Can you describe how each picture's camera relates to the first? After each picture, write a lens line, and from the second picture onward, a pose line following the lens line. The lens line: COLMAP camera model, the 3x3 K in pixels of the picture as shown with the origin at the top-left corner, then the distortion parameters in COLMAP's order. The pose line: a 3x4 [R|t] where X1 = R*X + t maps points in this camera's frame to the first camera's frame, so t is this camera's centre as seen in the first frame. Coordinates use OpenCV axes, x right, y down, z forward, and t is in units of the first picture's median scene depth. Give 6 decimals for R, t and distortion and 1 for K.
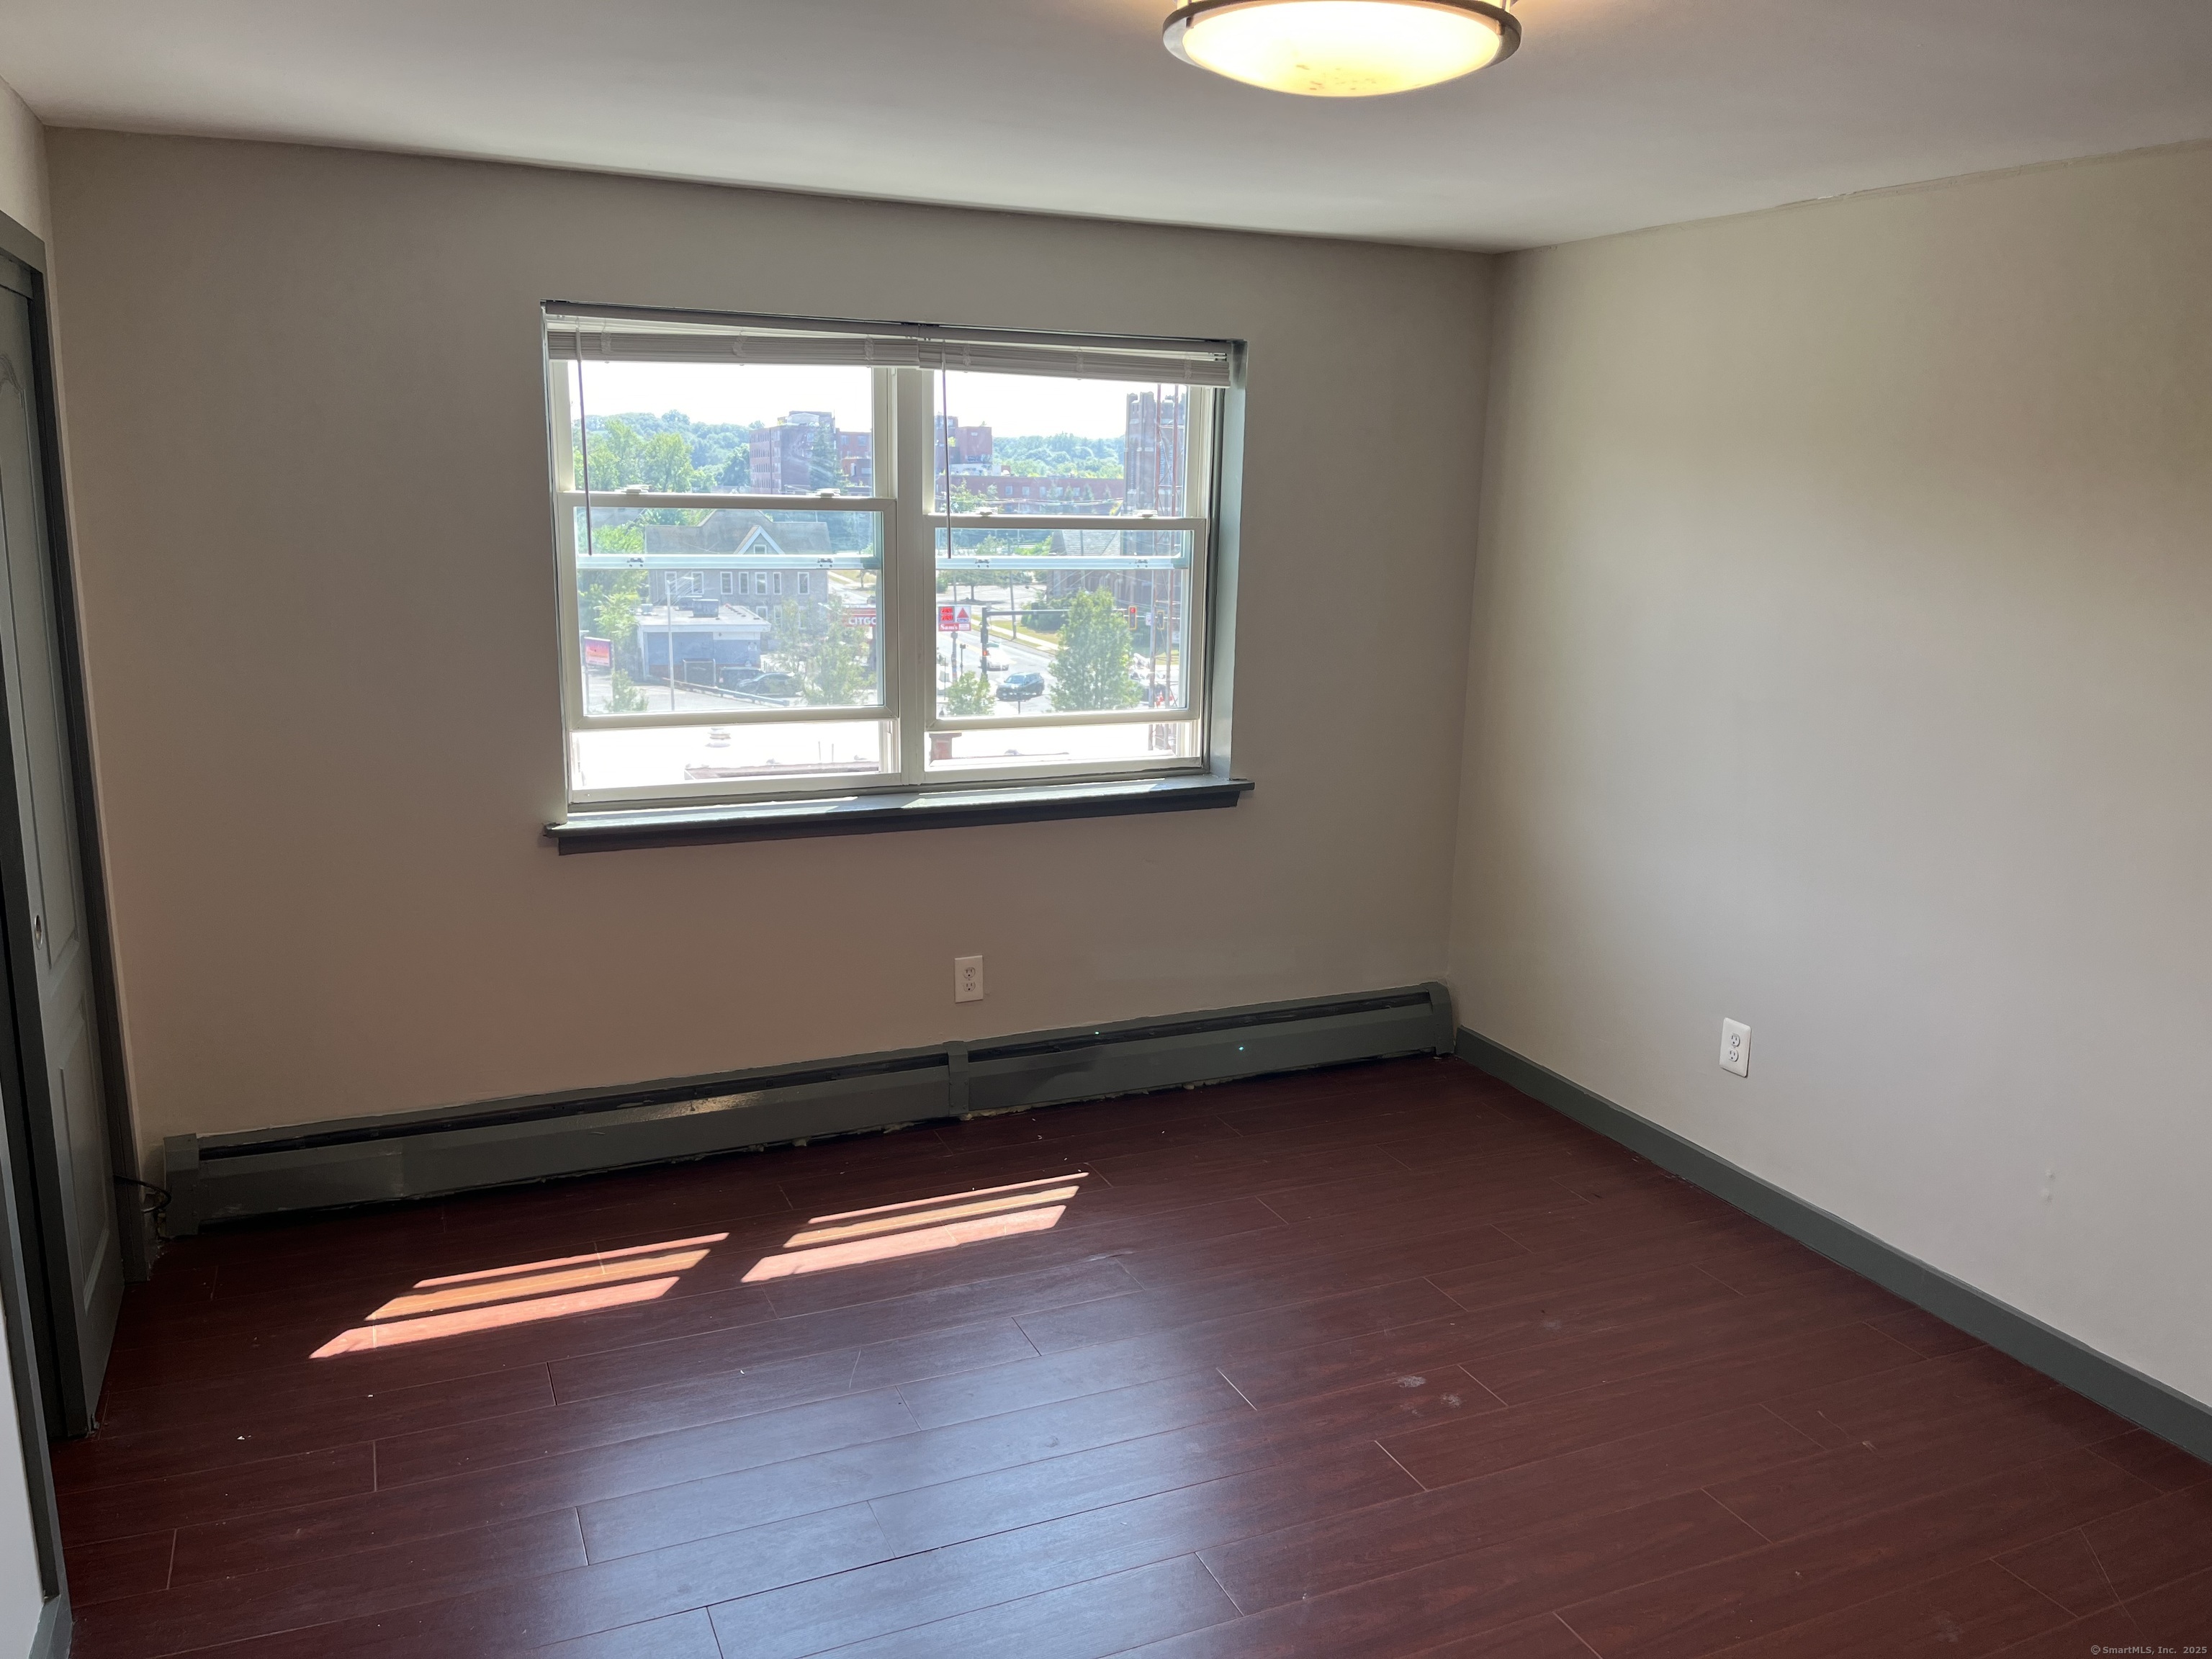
lens RADIAL K [[1659.8, 0, 1109.9], [0, 1659.8, 907.9], [0, 0, 1]] dist [-0.039179, -0.001736]
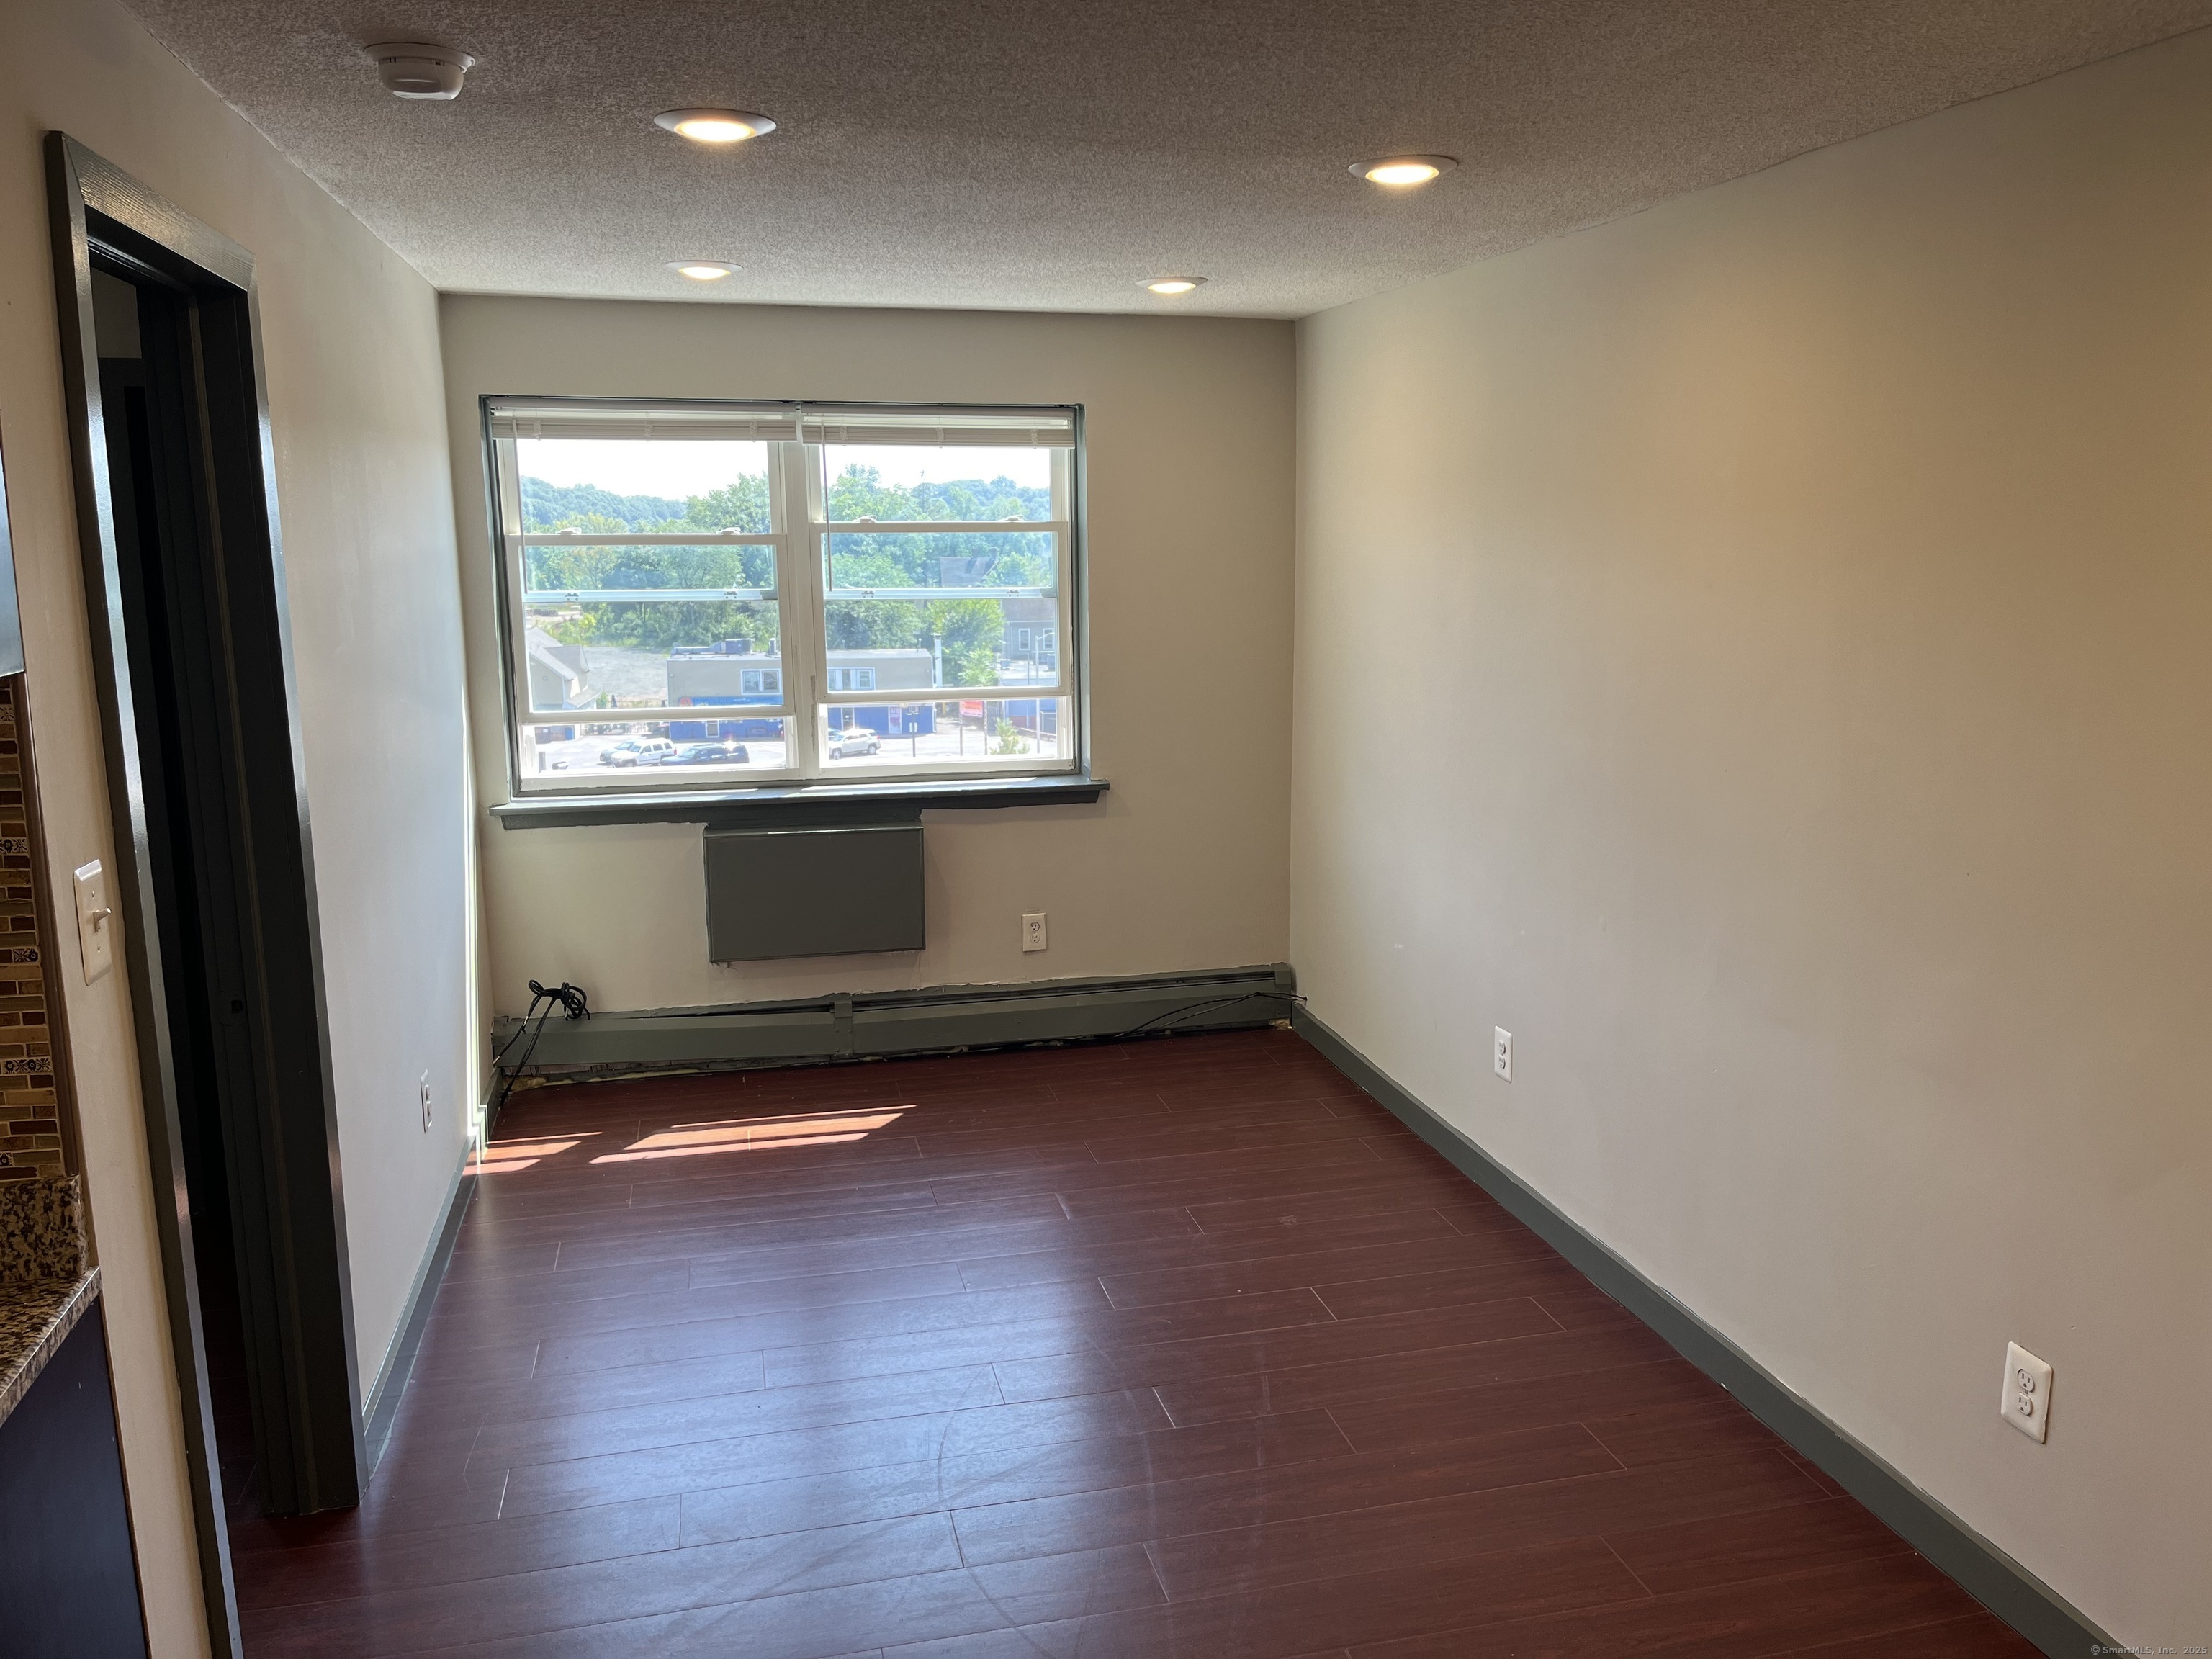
lens RADIAL K [[1652.2, 0, 1106.0], [0, 1652.2, 829.5], [0, 0, 1]] dist [0.108027, -0.000781]
pose [[0.975498, 0.013034, -0.219620, 0.343893], [-0.030214, 0.996722, -0.075048, 0.045544], [0.217922, 0.079845, 0.972695, -0.126753]]
